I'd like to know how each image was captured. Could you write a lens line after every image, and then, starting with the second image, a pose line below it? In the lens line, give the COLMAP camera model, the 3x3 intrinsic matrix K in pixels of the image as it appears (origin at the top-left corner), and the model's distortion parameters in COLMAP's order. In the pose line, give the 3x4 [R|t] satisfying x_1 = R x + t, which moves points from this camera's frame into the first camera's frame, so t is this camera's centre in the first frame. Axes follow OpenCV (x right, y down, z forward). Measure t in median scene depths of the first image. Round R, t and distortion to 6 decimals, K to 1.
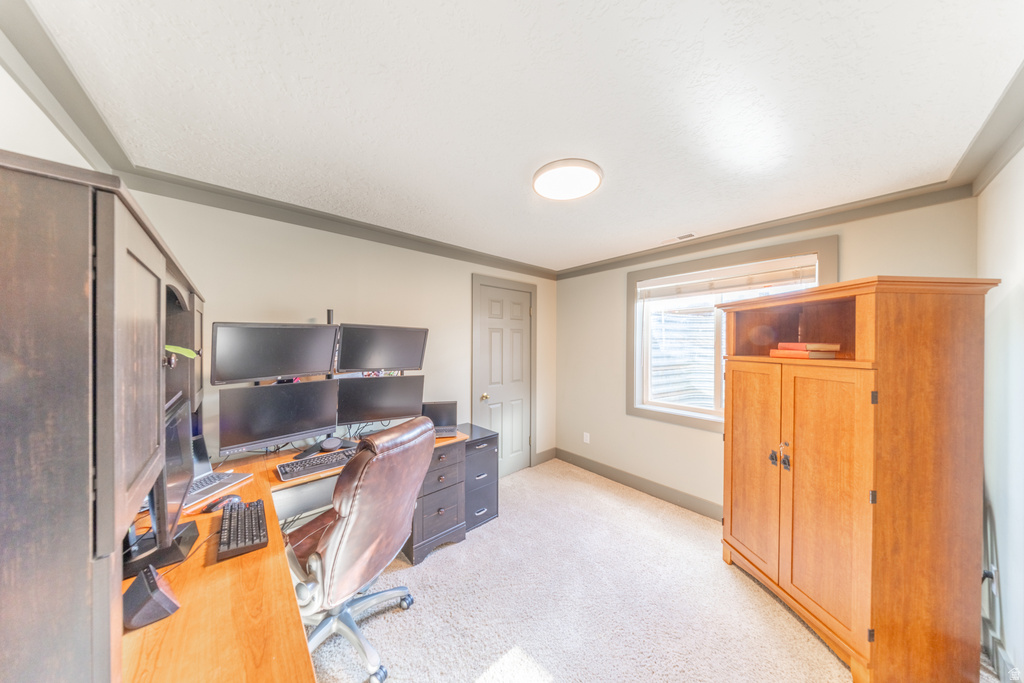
lens RADIAL K [[295.5, 0, 520.5], [0, 295.5, 342.4], [0, 0, 1]] dist [0.000497, 0.000157]
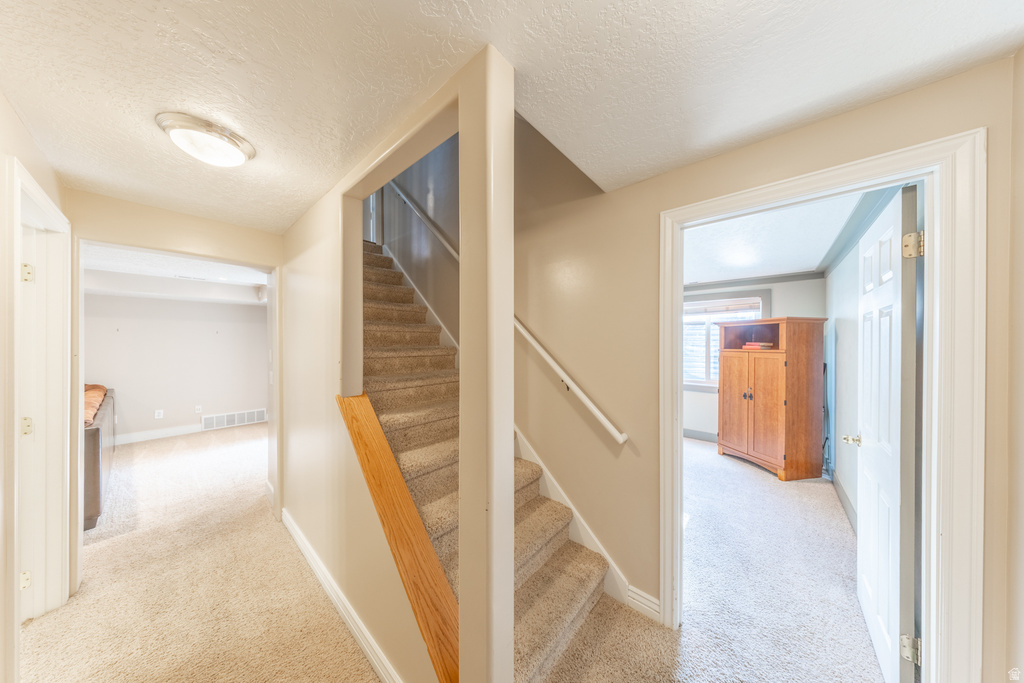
lens RADIAL K [[295.5, 0, 510.1], [0, 295.5, 340.5], [0, 0, 1]] dist [0.000497, 0.000157]
pose [[0.993401, 0.002729, 0.114662, -1.142226], [-0.002186, 0.999986, -0.004859, 0.001579], [-0.114673, 0.004576, 0.993393, -0.988518]]
